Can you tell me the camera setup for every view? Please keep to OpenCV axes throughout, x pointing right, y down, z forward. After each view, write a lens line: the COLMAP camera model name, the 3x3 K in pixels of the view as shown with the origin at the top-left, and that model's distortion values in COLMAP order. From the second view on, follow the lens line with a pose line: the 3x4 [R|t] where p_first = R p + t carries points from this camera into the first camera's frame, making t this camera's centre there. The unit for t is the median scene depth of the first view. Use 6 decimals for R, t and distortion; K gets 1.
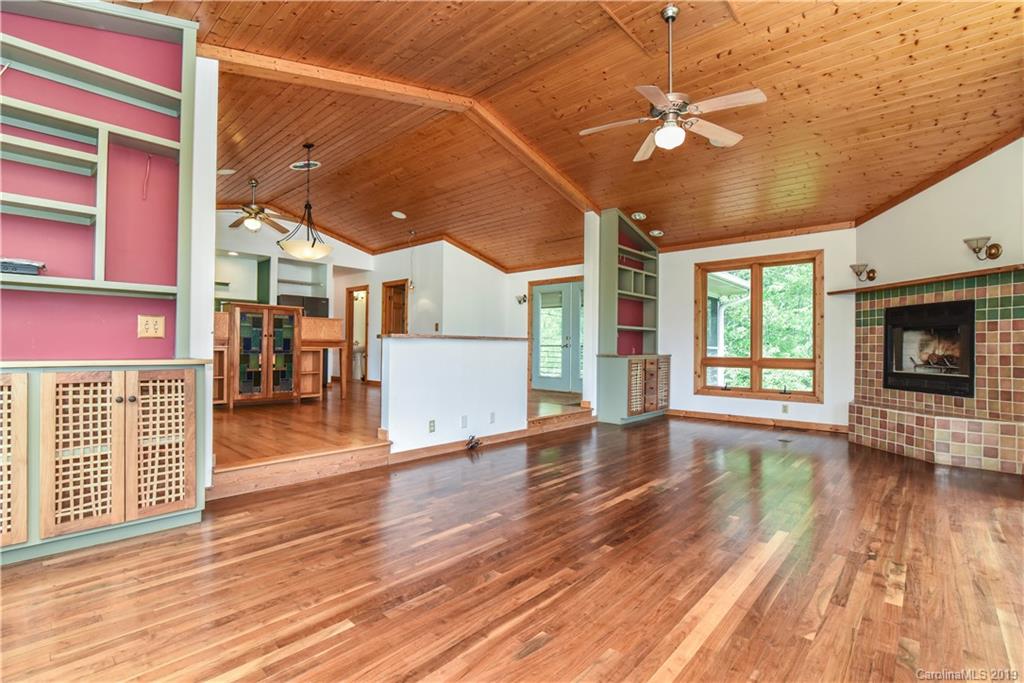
lens RADIAL K [[468.5, 0, 507.3], [0, 468.5, 346.2], [0, 0, 1]] dist [-0.019022, 0.001089]
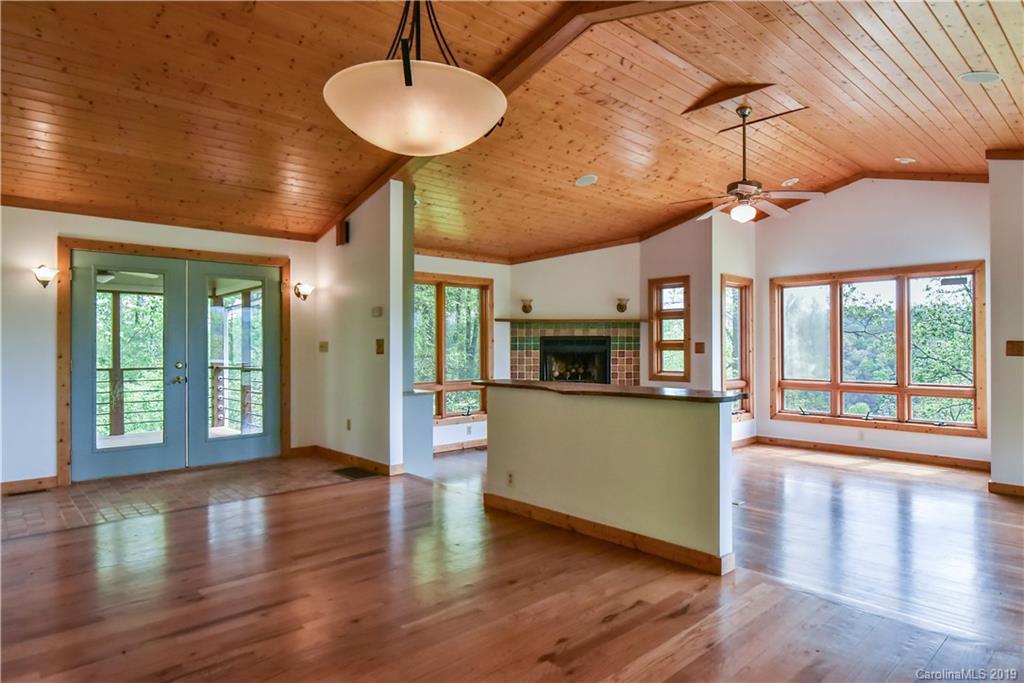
lens RADIAL K [[596.9, 0, 504.3], [0, 596.9, 342.8], [0, 0, 1]] dist [-0.004666, -0.002034]
pose [[0.087139, -0.007172, 0.996170, -0.807132], [0.001391, 0.999974, 0.007077, -0.075858], [-0.996195, 0.000769, 0.087147, 0.942245]]
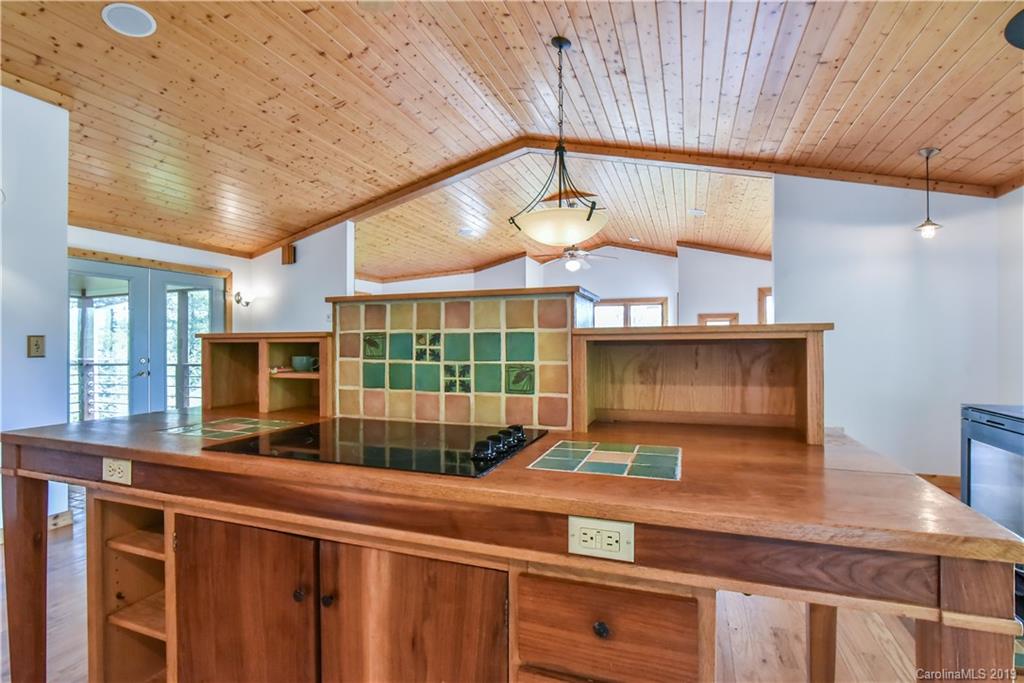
lens RADIAL K [[468.5, 0, 508.3], [0, 468.5, 338.9], [0, 0, 1]] dist [-0.019022, 0.001089]
pose [[-0.351852, -0.000721, 0.936055, -0.943082], [-0.004320, 0.999990, -0.000854, -0.075889], [-0.936046, -0.004344, -0.351852, 1.251604]]
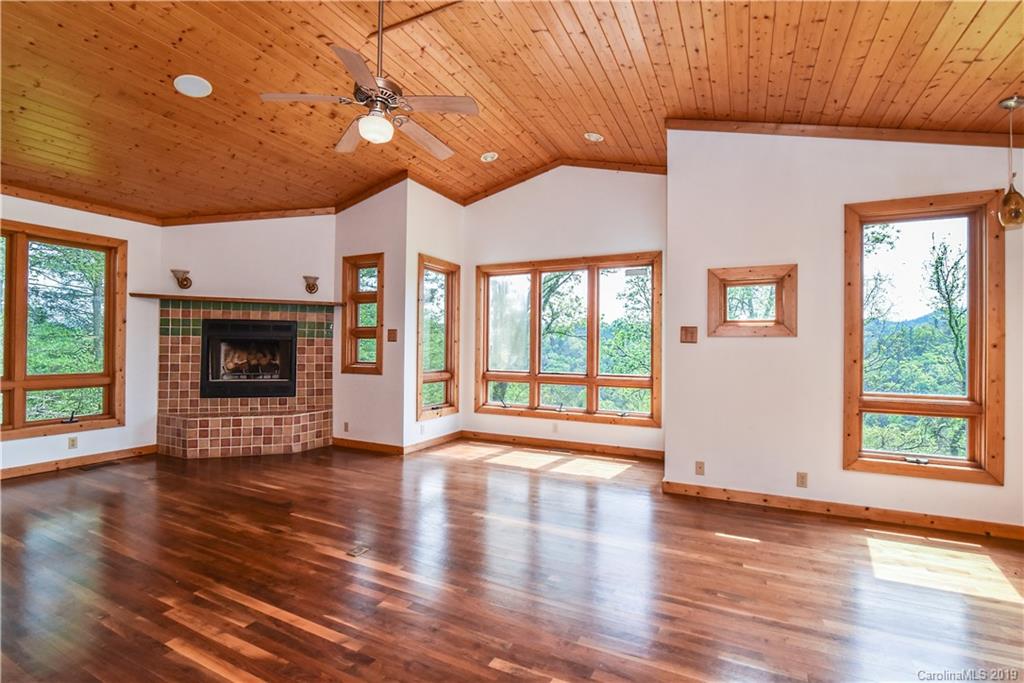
lens RADIAL K [[468.5, 0, 505.4], [0, 468.5, 344.5], [0, 0, 1]] dist [-0.019022, 0.001089]
pose [[-0.272904, -0.008789, 0.962001, -0.337734], [-0.015348, 0.999871, 0.004781, -0.040799], [-0.961919, -0.013460, -0.273004, 0.631515]]
